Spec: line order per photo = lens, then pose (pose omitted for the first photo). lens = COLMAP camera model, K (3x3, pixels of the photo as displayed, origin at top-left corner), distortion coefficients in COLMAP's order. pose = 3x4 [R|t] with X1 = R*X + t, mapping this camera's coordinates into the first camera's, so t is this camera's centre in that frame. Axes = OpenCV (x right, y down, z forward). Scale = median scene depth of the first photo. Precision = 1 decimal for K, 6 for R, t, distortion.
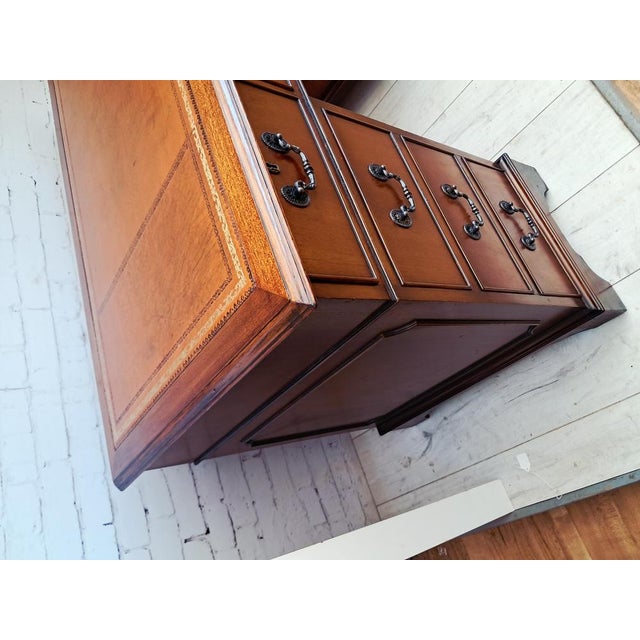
lens RADIAL K [[503.9, 0, 320.5], [0, 503.9, 313.1], [0, 0, 1]] dist [0.067507, -0.110338]
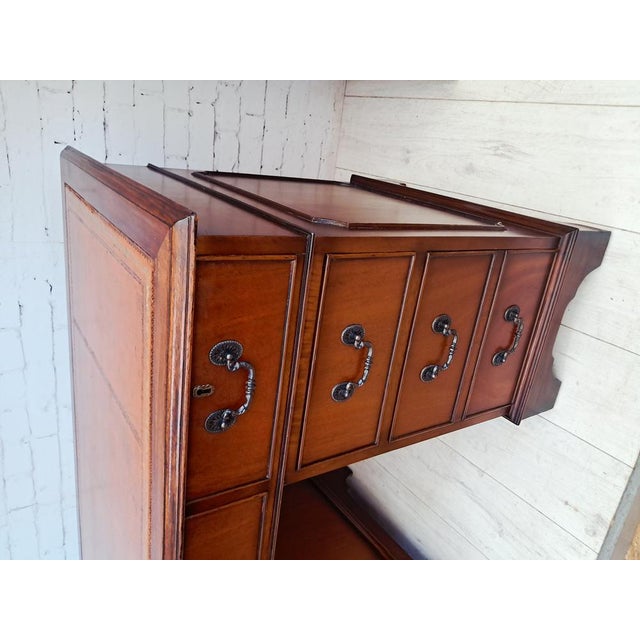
lens RADIAL K [[513.4, 0, 328.5], [0, 513.4, 322.2], [0, 0, 1]] dist [0.004939, -0.013079]
pose [[0.895236, 0.422249, 0.142334, -0.360710], [-0.398572, 0.615994, 0.679479, -1.530910], [0.199233, -0.665024, 0.719756, 0.649176]]
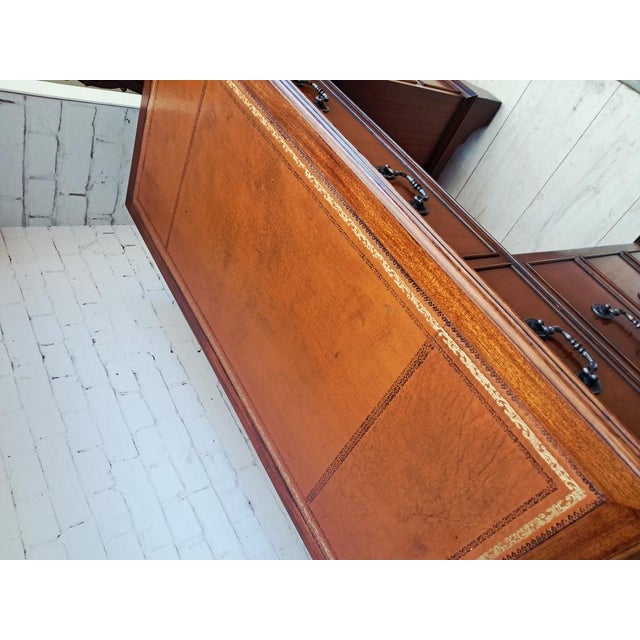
lens RADIAL K [[512.9, 0, 321.1], [0, 512.9, 325.8], [0, 0, 1]] dist [0.006811, -0.013366]
pose [[0.968436, -0.247930, -0.025735, -0.300111], [0.245181, 0.966095, -0.080911, -0.234778], [0.044922, 0.072048, 0.996389, -0.003266]]
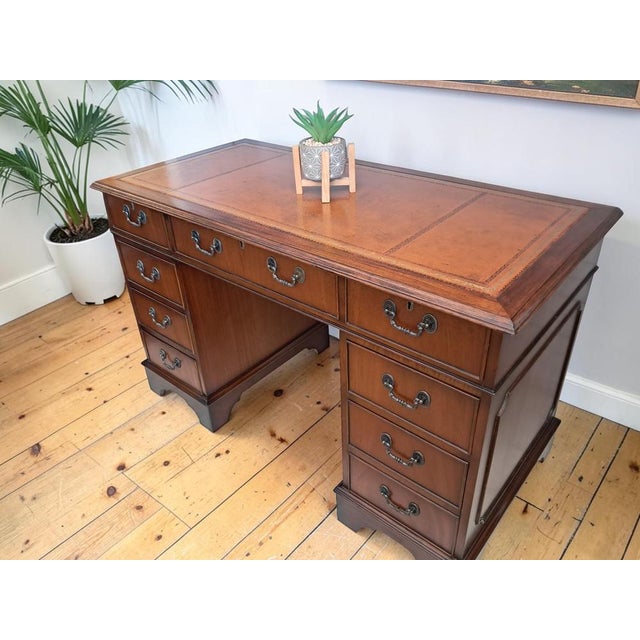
lens RADIAL K [[503.9, 0, 320.5], [0, 503.9, 313.1], [0, 0, 1]] dist [0.067507, -0.110338]
pose [[-0.568825, 0.786317, 0.241131, -0.498387], [-0.328546, -0.486017, 0.809843, -1.754586], [0.753986, 0.381436, 0.534800, 0.351118]]
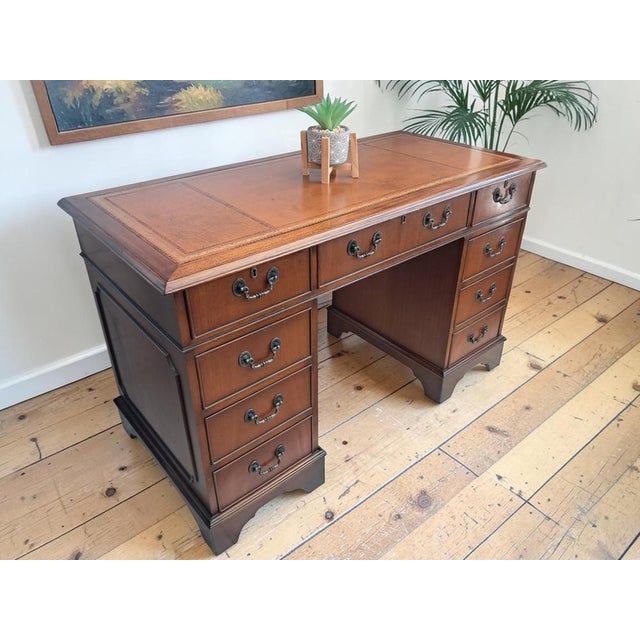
lens RADIAL K [[494.5, 0, 314.6], [0, 494.5, 318.4], [0, 0, 1]] dist [0.079734, -0.179833]
pose [[0.106545, 0.986323, -0.125756, 0.186272], [-0.987515, 0.090208, -0.129139, -0.159725], [-0.116029, 0.137945, 0.983620, -0.438877]]
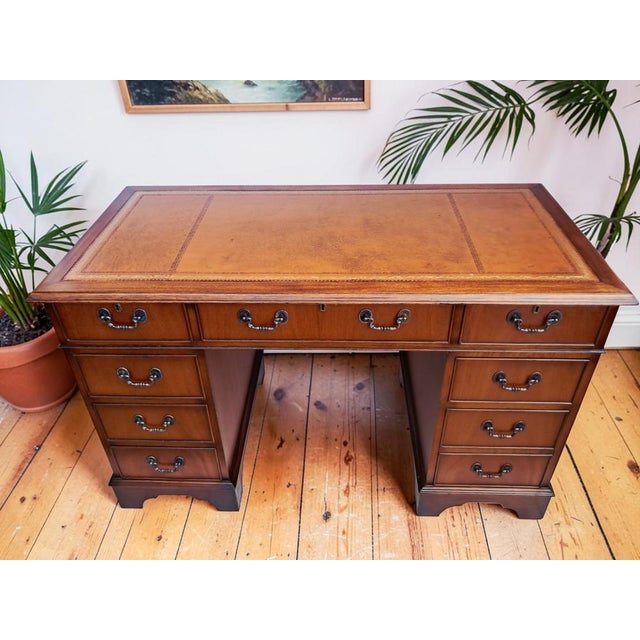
lens RADIAL K [[512.9, 0, 321.1], [0, 512.9, 325.8], [0, 0, 1]] dist [0.006811, -0.013366]
pose [[-0.325390, 0.944614, 0.042725, -0.227778], [-0.838551, -0.309146, 0.448621, -1.139677], [0.436982, 0.110150, 0.892700, -0.252961]]
